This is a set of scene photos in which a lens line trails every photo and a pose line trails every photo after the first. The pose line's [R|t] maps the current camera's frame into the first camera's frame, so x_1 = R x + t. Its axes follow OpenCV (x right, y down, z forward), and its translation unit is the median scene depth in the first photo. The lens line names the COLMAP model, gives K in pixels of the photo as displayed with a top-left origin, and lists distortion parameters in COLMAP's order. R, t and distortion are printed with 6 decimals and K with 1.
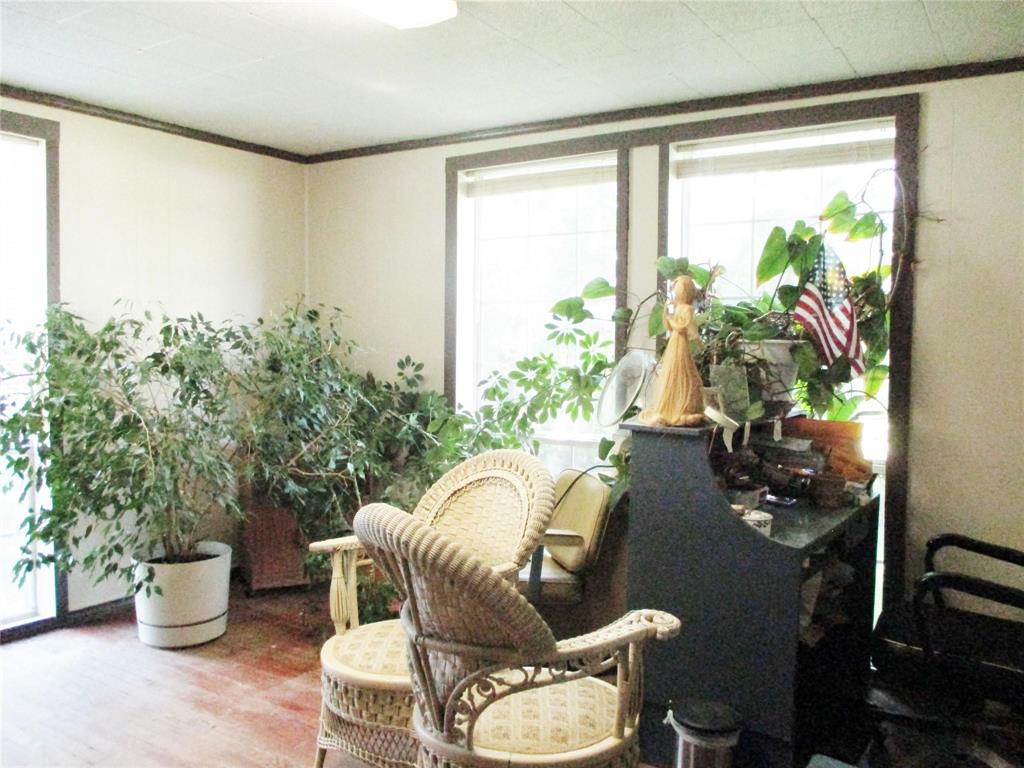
lens RADIAL K [[849.7, 0, 510.1], [0, 849.7, 375.3], [0, 0, 1]] dist [-0.036701, 0.013762]
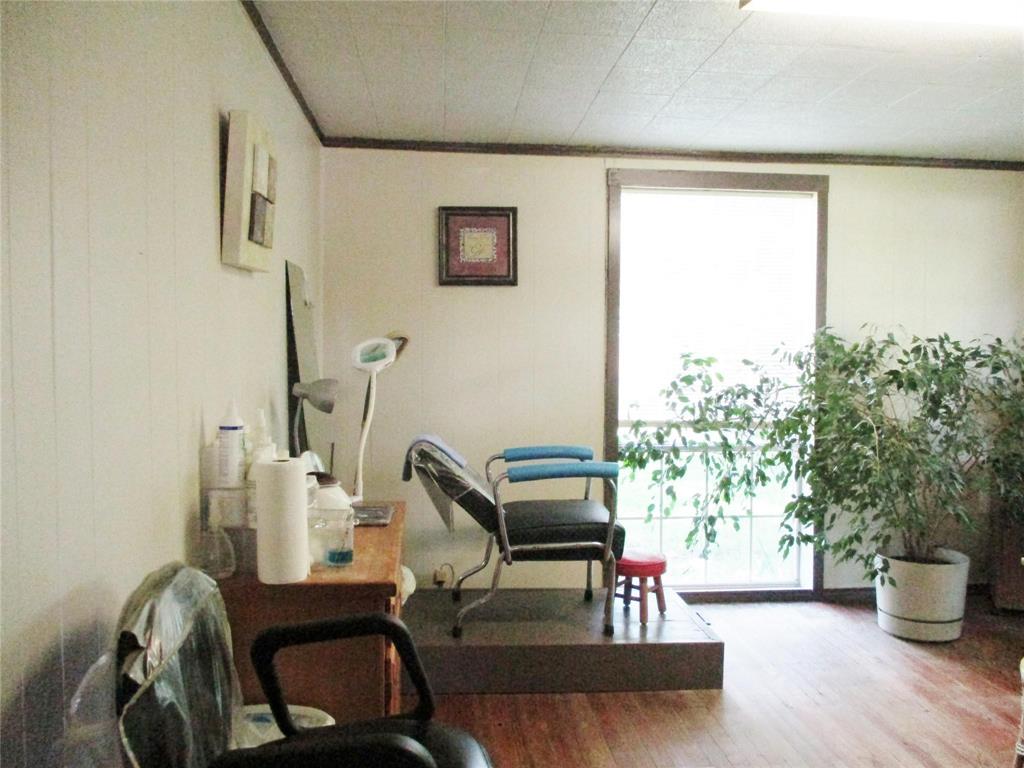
lens RADIAL K [[849.7, 0, 510.4], [0, 849.7, 375.4], [0, 0, 1]] dist [-0.036701, 0.013762]
pose [[0.628356, 0.019372, -0.777684, 0.127301], [-0.034499, 0.999400, -0.002980, 0.001590], [0.777160, 0.028702, 0.628648, -0.105706]]
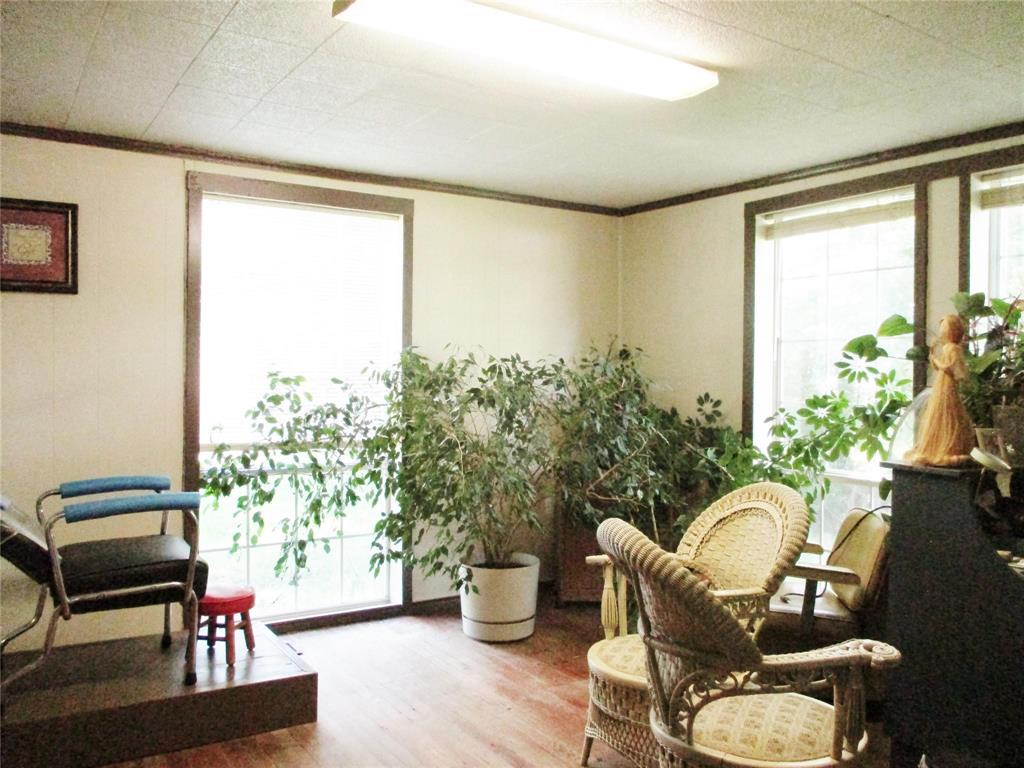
lens RADIAL K [[849.7, 0, 509.7], [0, 849.7, 374.8], [0, 0, 1]] dist [-0.036701, 0.013762]
pose [[0.916250, 0.001526, -0.400604, 0.099323], [-0.018616, 0.999075, -0.038773, 0.000440], [0.400174, 0.042984, 0.915430, -0.077839]]
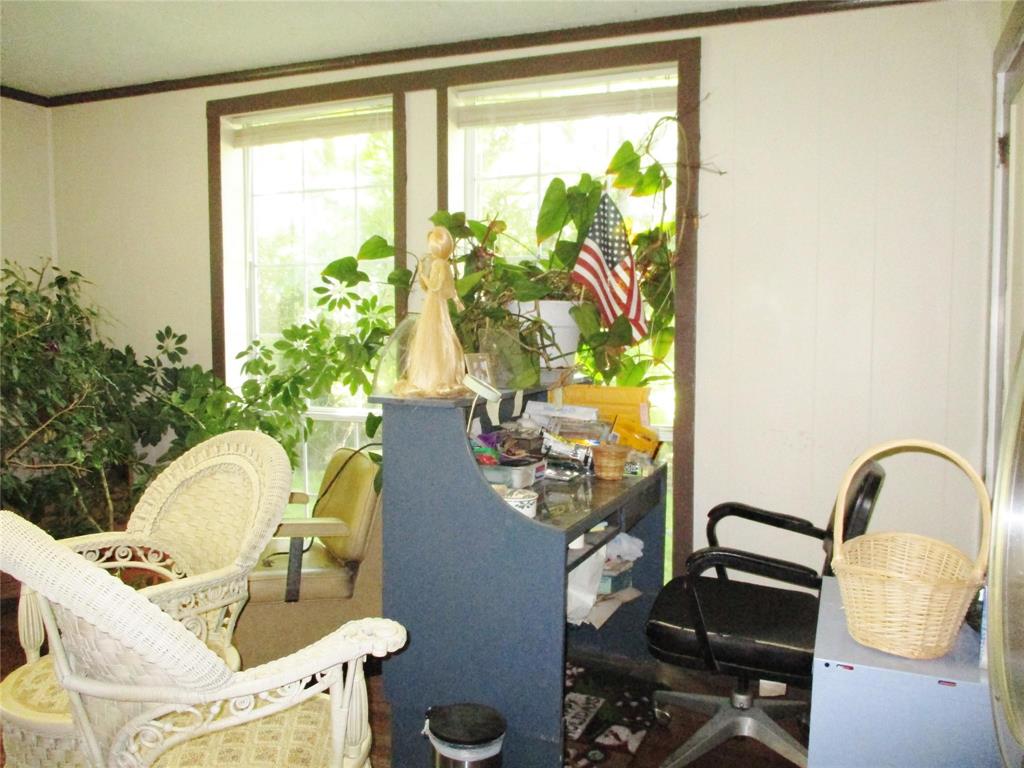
lens RADIAL K [[849.7, 0, 512.8], [0, 849.7, 374.7], [0, 0, 1]] dist [-0.036701, 0.013762]
pose [[0.982684, -0.025516, 0.183525, 0.089790], [0.019582, 0.999227, 0.034073, 0.005572], [-0.184252, -0.029889, 0.982424, 0.090932]]
